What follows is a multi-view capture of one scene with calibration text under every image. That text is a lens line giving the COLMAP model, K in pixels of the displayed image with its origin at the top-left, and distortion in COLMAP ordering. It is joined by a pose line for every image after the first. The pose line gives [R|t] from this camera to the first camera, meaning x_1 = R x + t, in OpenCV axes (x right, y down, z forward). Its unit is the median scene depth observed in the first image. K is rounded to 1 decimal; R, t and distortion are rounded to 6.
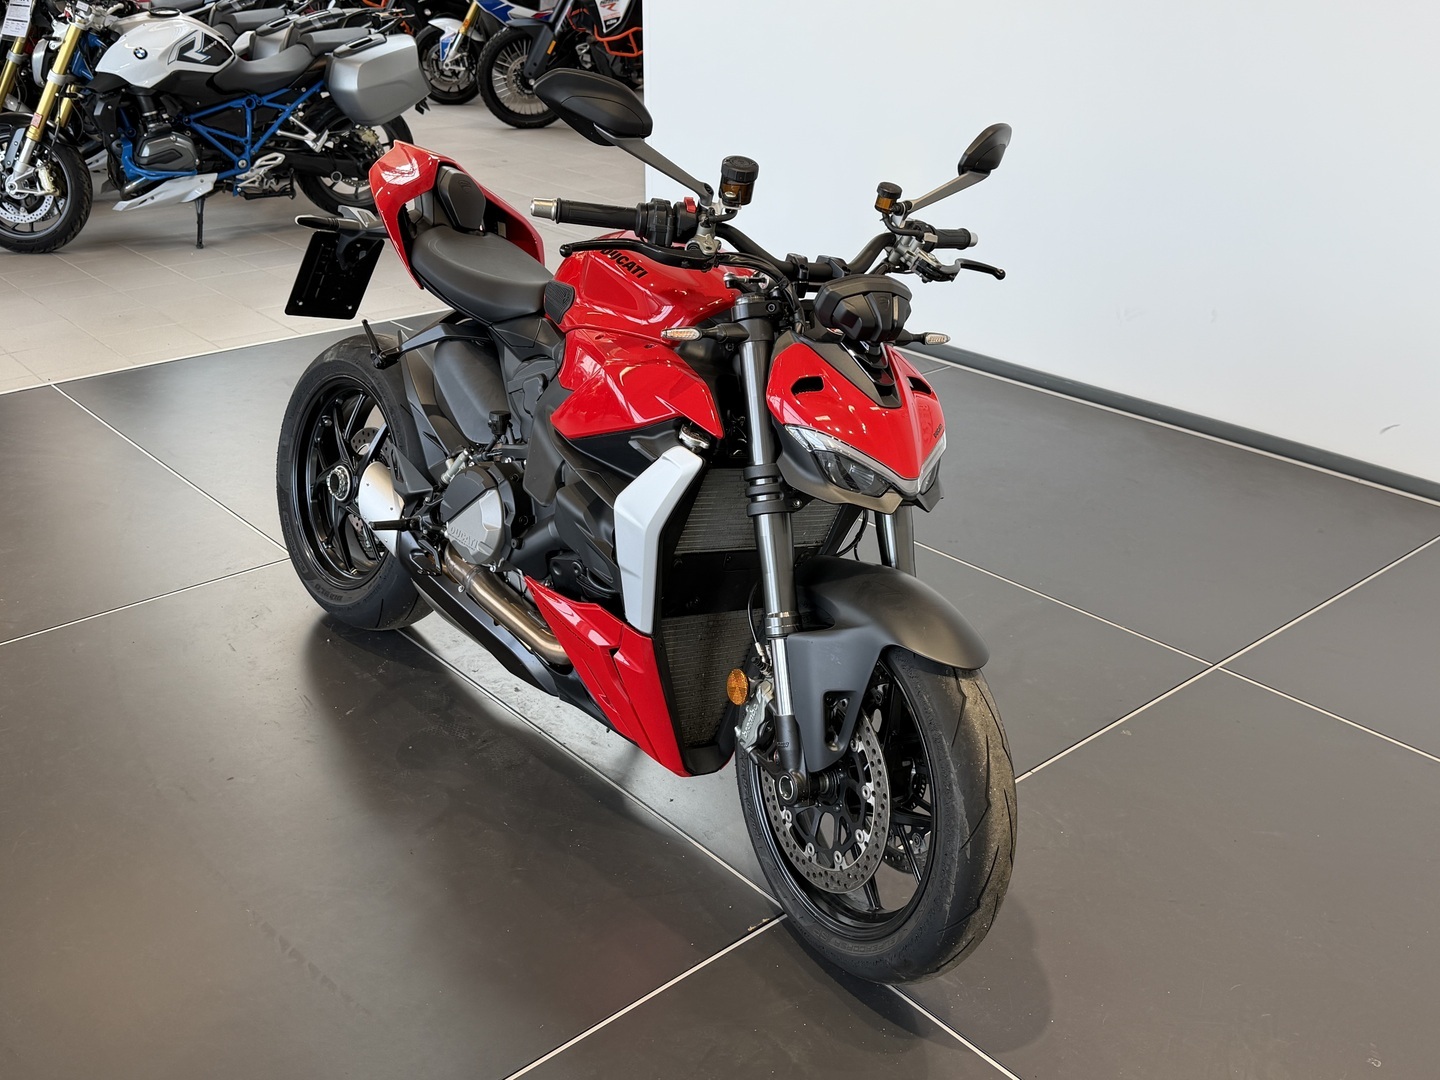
lens RADIAL K [[1476.5, 0, 720.0], [0, 1476.5, 540.0], [0, 0, 1]] dist [0.246074, -0.701916]
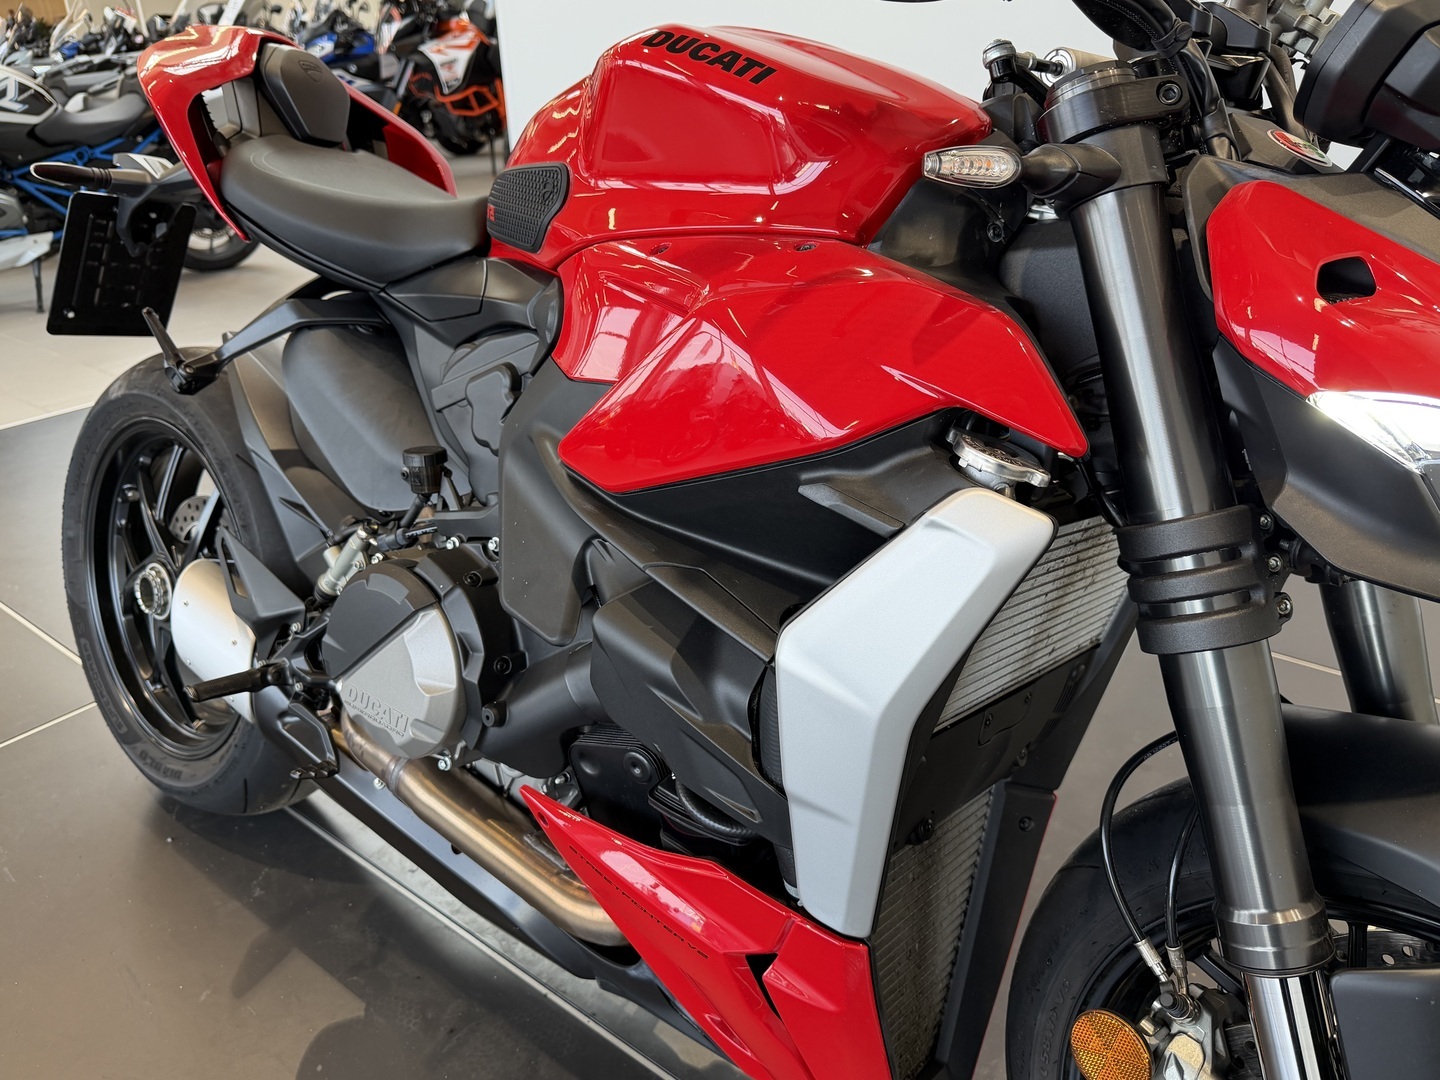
lens RADIAL K [[1111.4, 0, 725.8], [0, 1111.4, 533.3], [0, 0, 1]] dist [0.080705, -0.140925]
pose [[0.983302, -0.108461, 0.146131, -0.101747], [0.107734, 0.994096, 0.012901, -0.049301], [-0.146668, 0.003057, 0.989181, 0.586186]]
